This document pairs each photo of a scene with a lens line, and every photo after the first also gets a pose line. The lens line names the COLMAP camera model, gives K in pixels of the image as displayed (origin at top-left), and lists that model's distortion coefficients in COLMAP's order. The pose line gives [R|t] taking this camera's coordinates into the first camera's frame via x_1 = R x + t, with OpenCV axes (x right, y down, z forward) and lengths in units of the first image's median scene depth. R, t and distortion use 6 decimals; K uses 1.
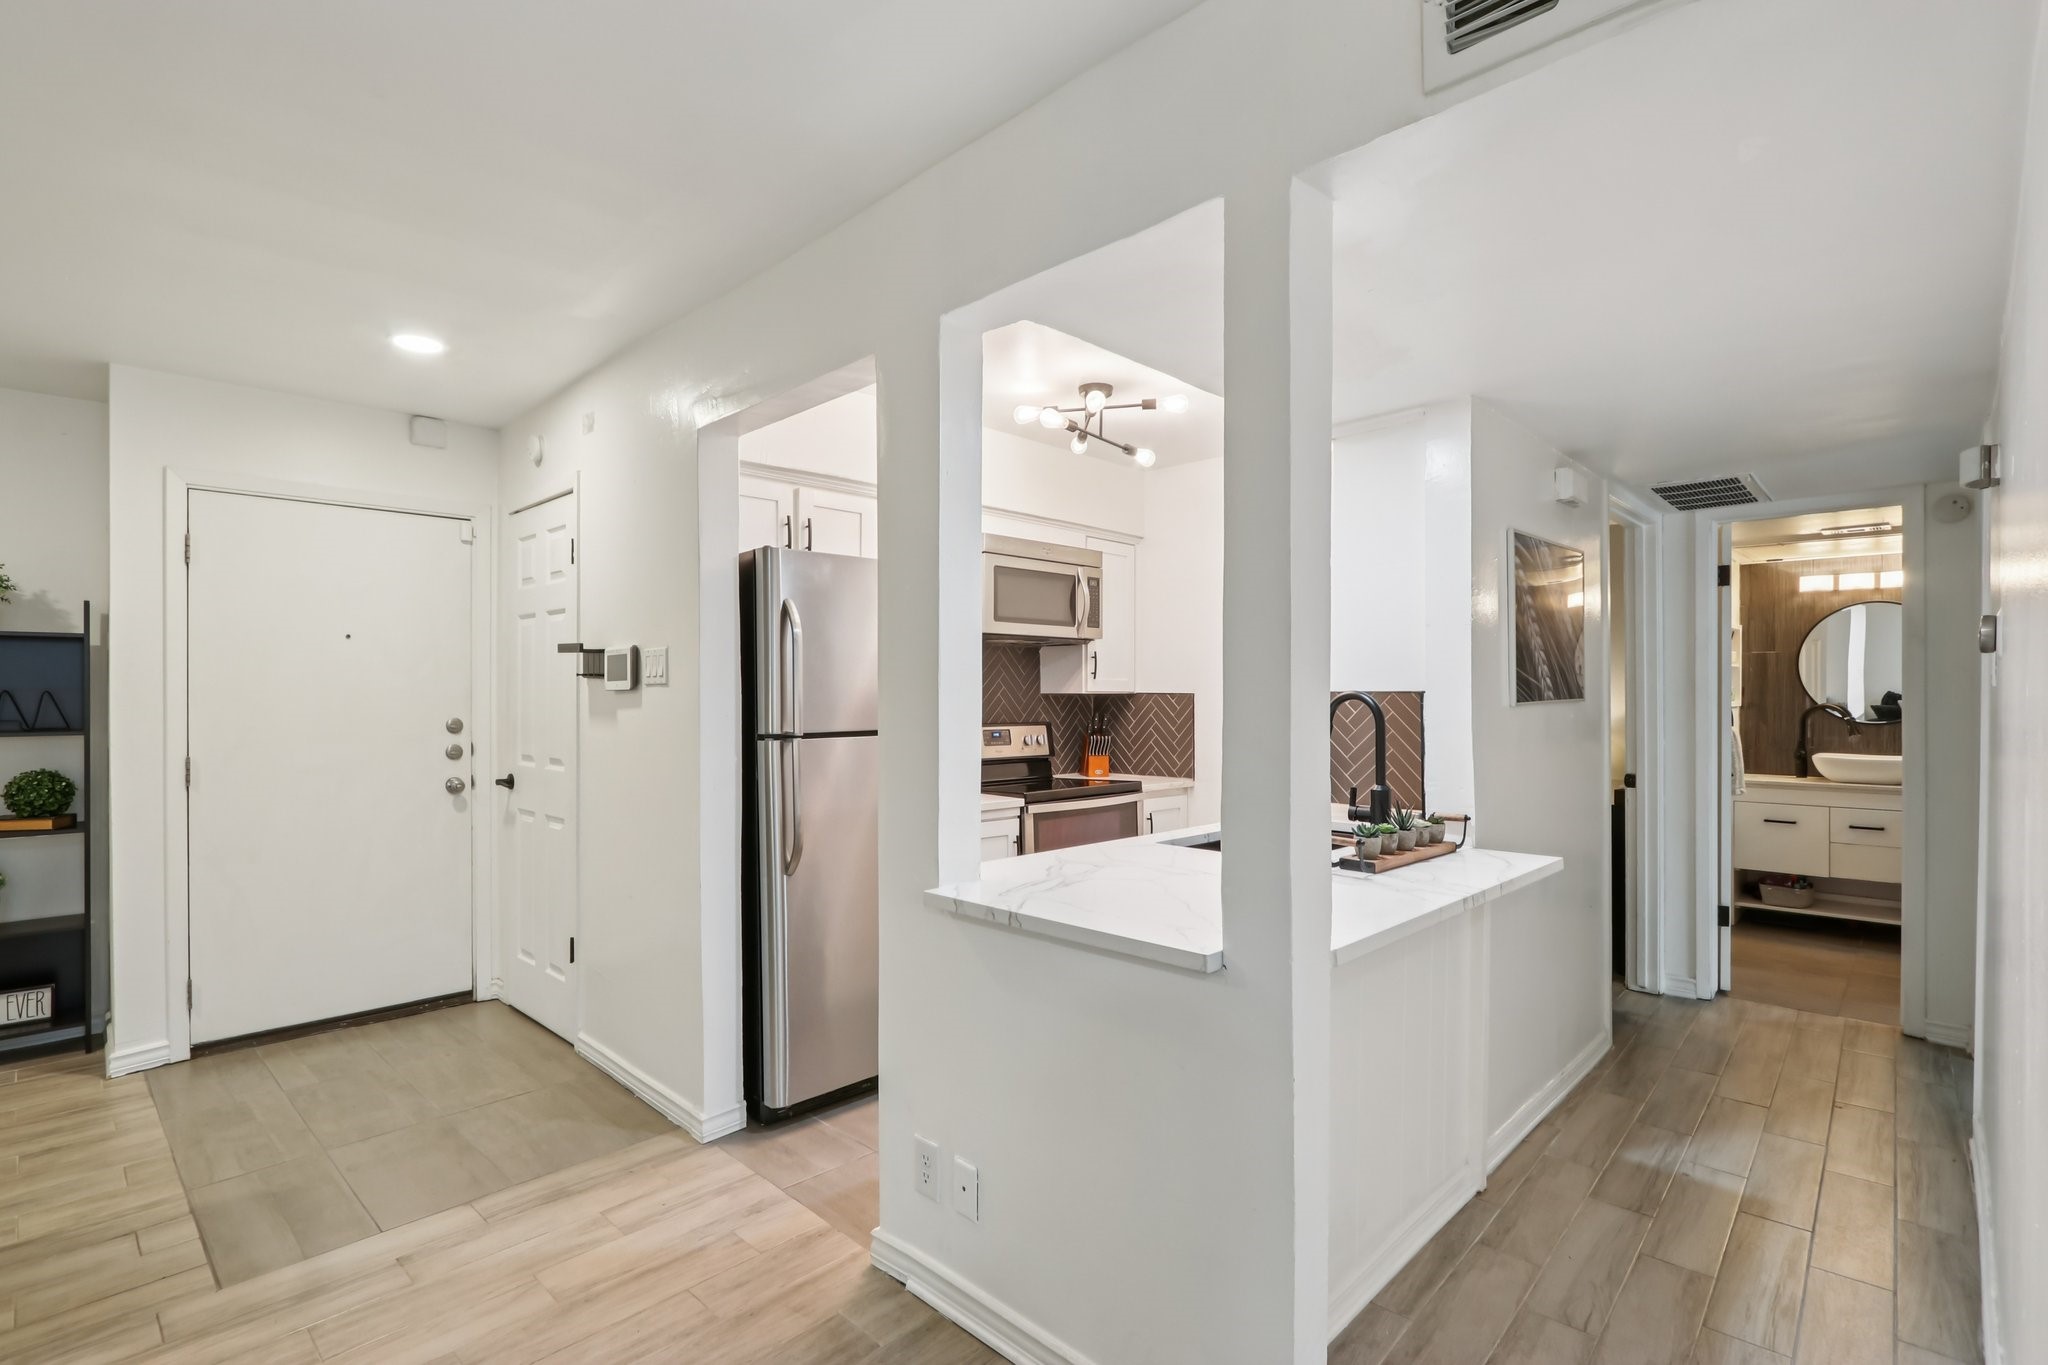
lens RADIAL K [[946.0, 0, 1024.0], [0, 946.0, 682.5], [0, 0, 1]] dist [-0.013796, -0.000194]
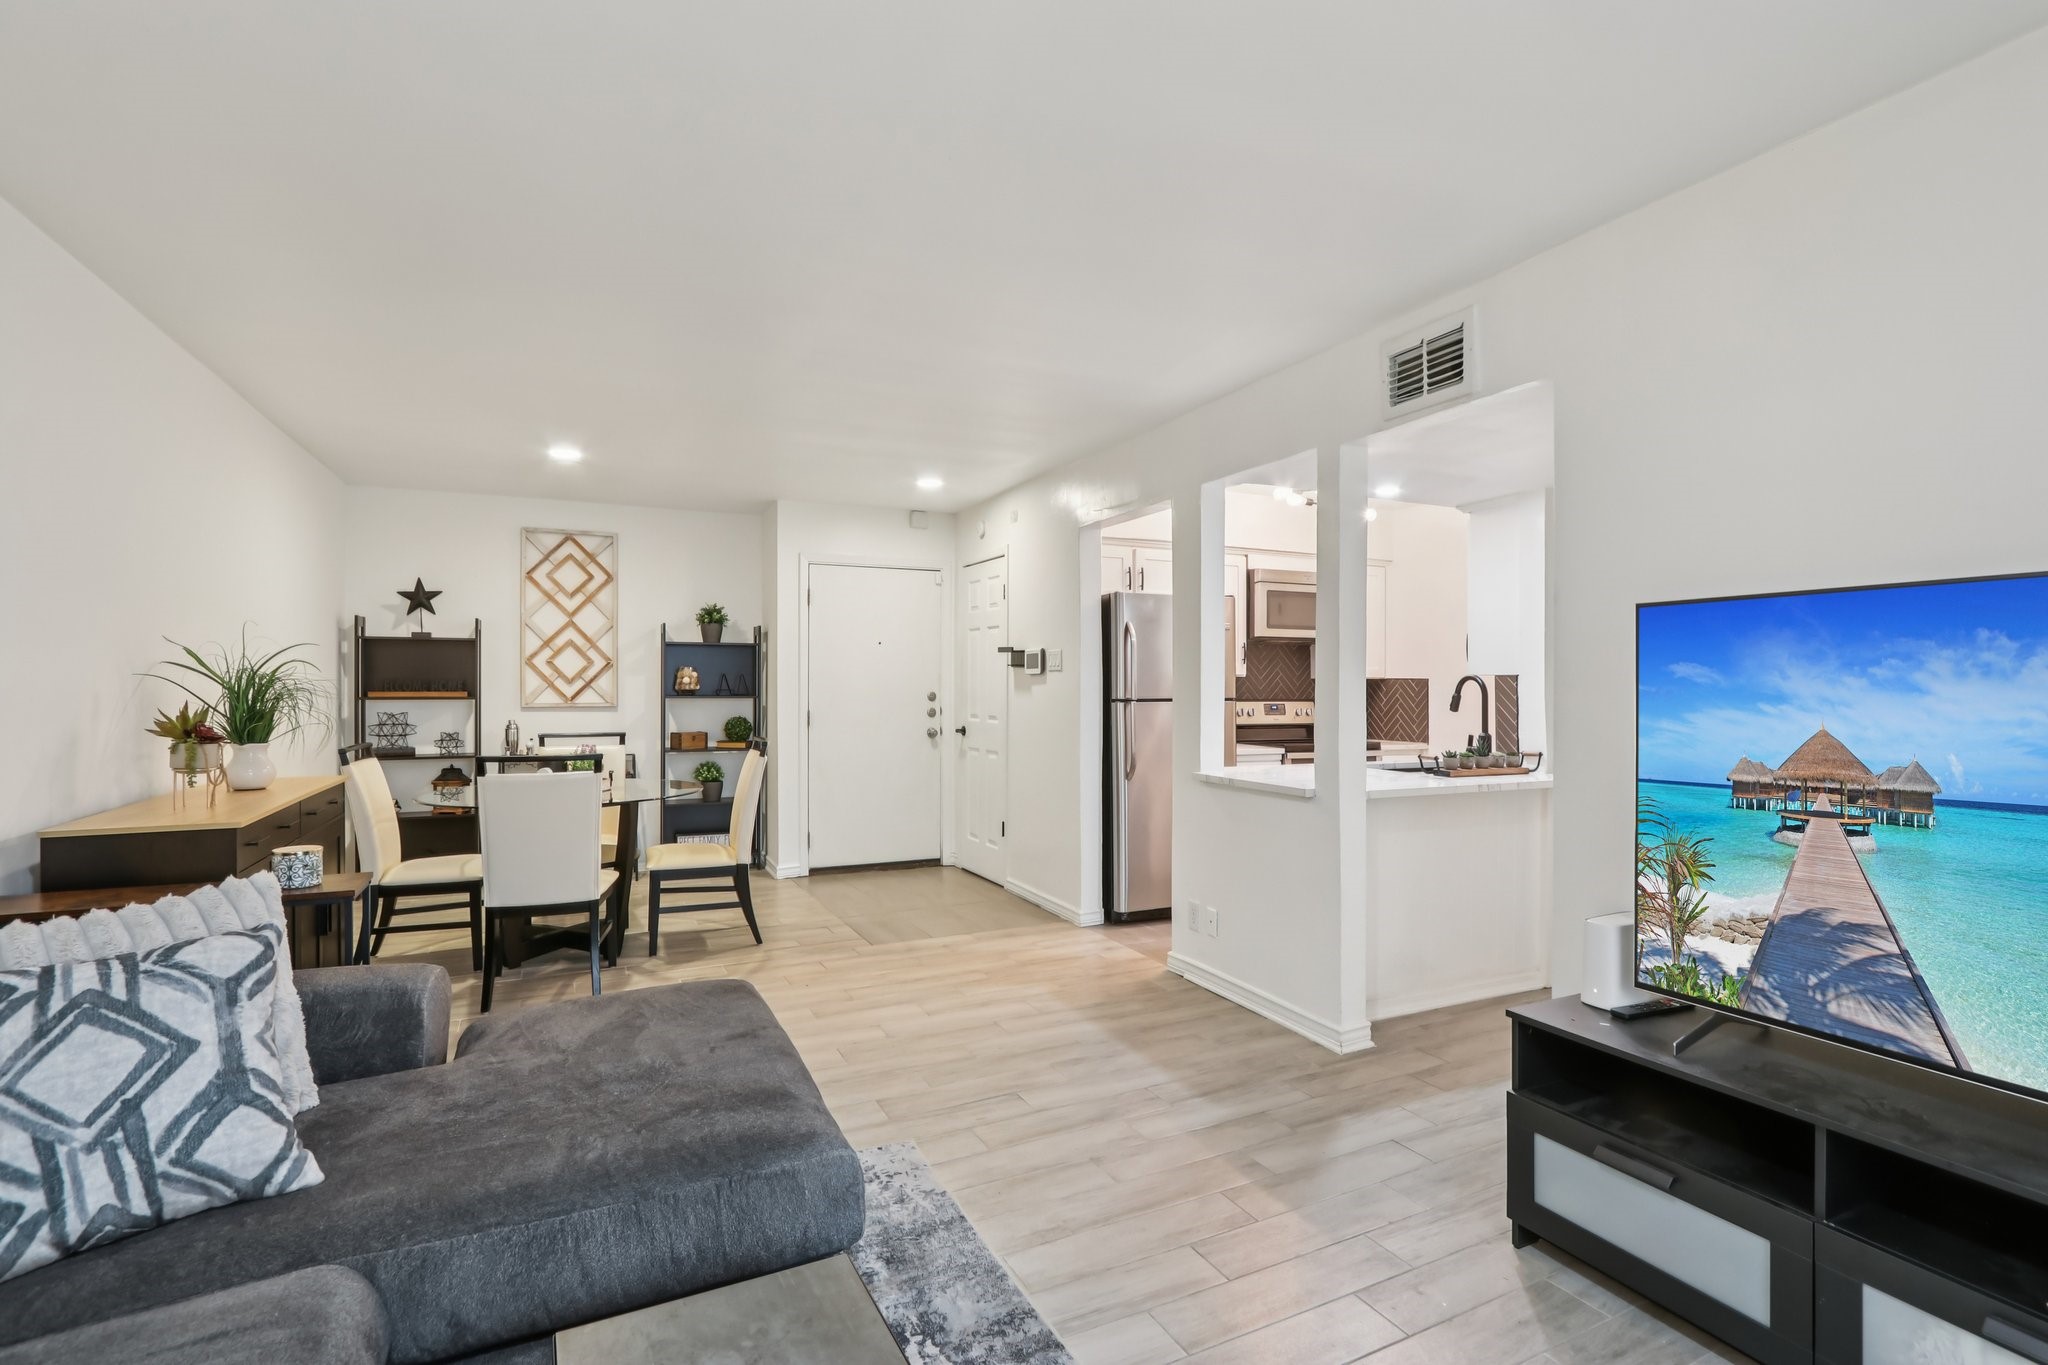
lens RADIAL K [[946.0, 0, 1024.0], [0, 946.0, 682.5], [0, 0, 1]] dist [-0.013796, -0.000194]
pose [[0.935027, 0.005489, -0.354535, 0.181230], [-0.001939, 0.999944, 0.010367, 0.005966], [0.354572, -0.009006, 0.934985, -0.671006]]
